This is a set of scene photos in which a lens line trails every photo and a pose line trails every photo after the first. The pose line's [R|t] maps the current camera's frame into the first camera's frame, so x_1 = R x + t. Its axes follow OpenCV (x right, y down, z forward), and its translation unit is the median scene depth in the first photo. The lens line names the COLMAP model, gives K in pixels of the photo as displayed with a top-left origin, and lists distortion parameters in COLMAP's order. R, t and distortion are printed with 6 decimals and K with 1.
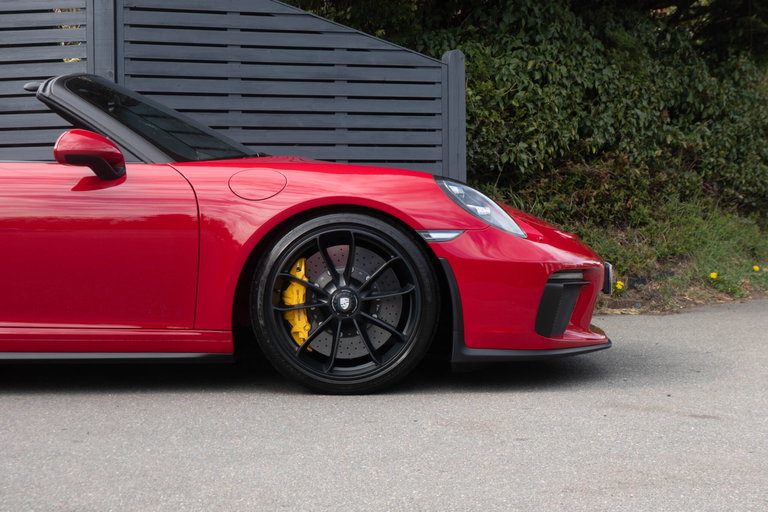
lens RADIAL K [[1657.8, 0, 405.8], [0, 1657.8, 230.7], [0, 0, 1]] dist [-0.031477, 0.000000]
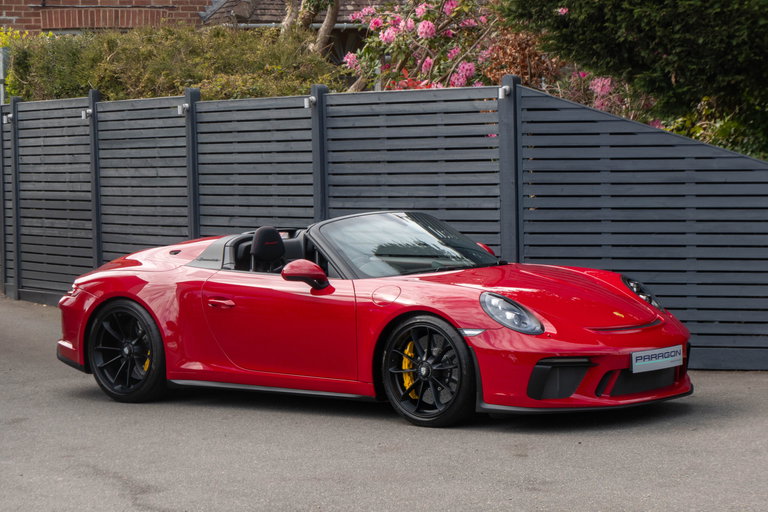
lens RADIAL K [[2298.9, 0, 382.7], [0, 2298.9, 259.9], [0, 0, 1]] dist [-0.108211, 0.000000]
pose [[0.759724, 0.030171, -0.649545, 0.854569], [-0.001403, 0.998997, 0.044762, -0.101596], [0.650244, -0.033096, 0.759004, -0.450307]]
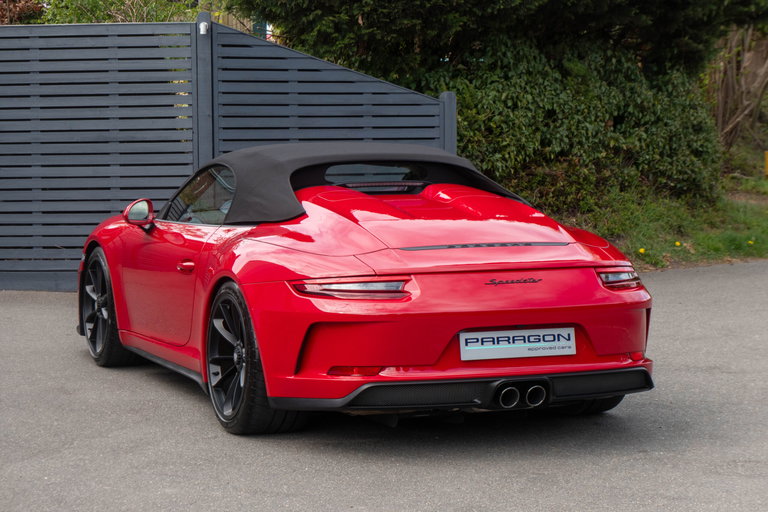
lens RADIAL K [[2034.7, 0, 407.8], [0, 2034.7, 220.6], [0, 0, 1]] dist [-0.114102, 0.000000]
pose [[0.999811, 0.002775, 0.019237, -0.035317], [-0.003533, 0.999214, 0.039478, -0.064701], [-0.019112, -0.039539, 0.999035, -0.663384]]
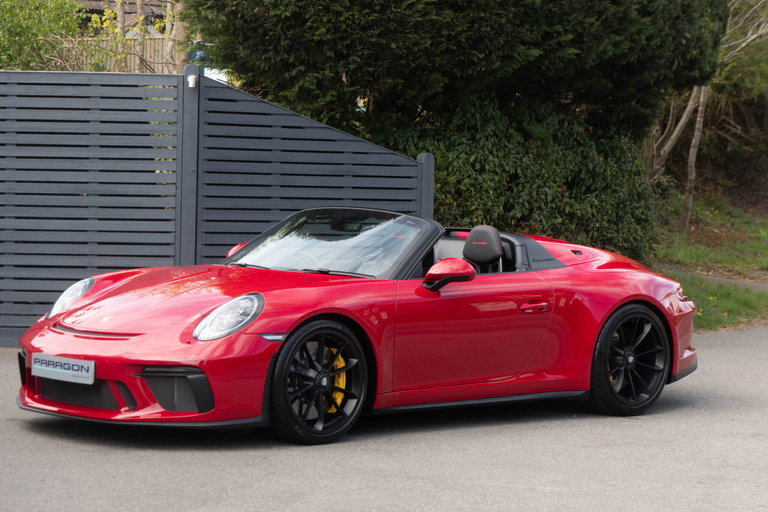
lens RADIAL K [[2342.6, 0, 387.0], [0, 2342.6, 257.3], [0, 0, 1]] dist [-0.028513, 0.000000]
pose [[0.990424, 0.029110, 0.134957, -0.245915], [-0.033031, 0.999092, 0.026905, -0.070459], [-0.134052, -0.031105, 0.990486, -0.850747]]
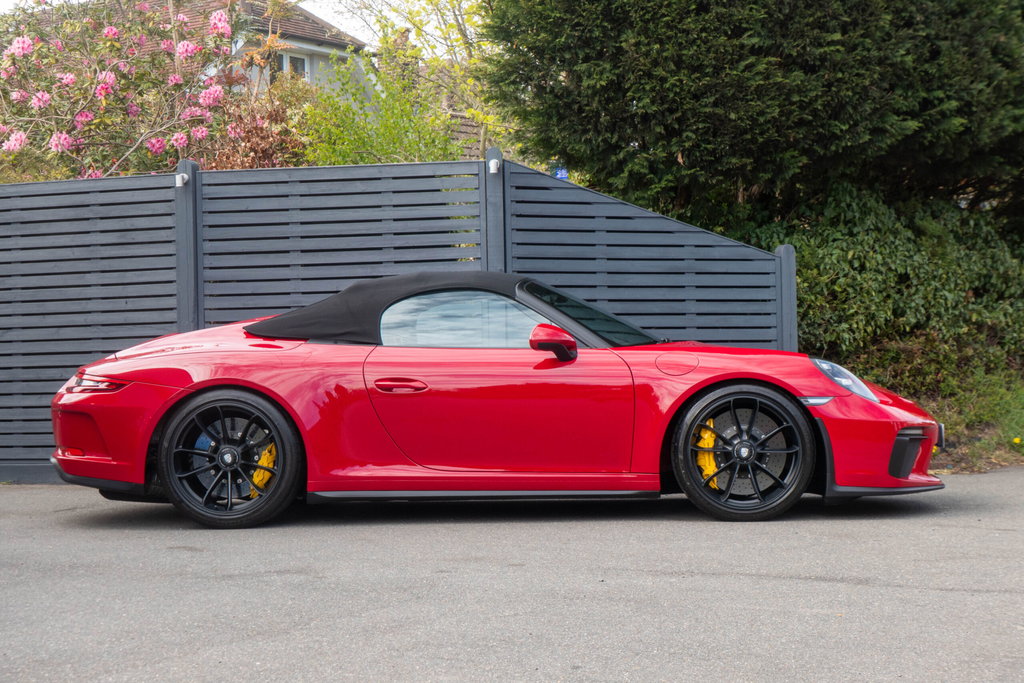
lens RADIAL K [[1980.5, 0, 509.7], [0, 1980.5, 305.2], [0, 0, 1]] dist [-0.066532, 0.000000]
pose [[0.997334, -0.009568, -0.072348, -0.060491], [0.005667, 0.998528, -0.053937, 0.006296], [0.072758, 0.053383, 0.995920, -0.367280]]
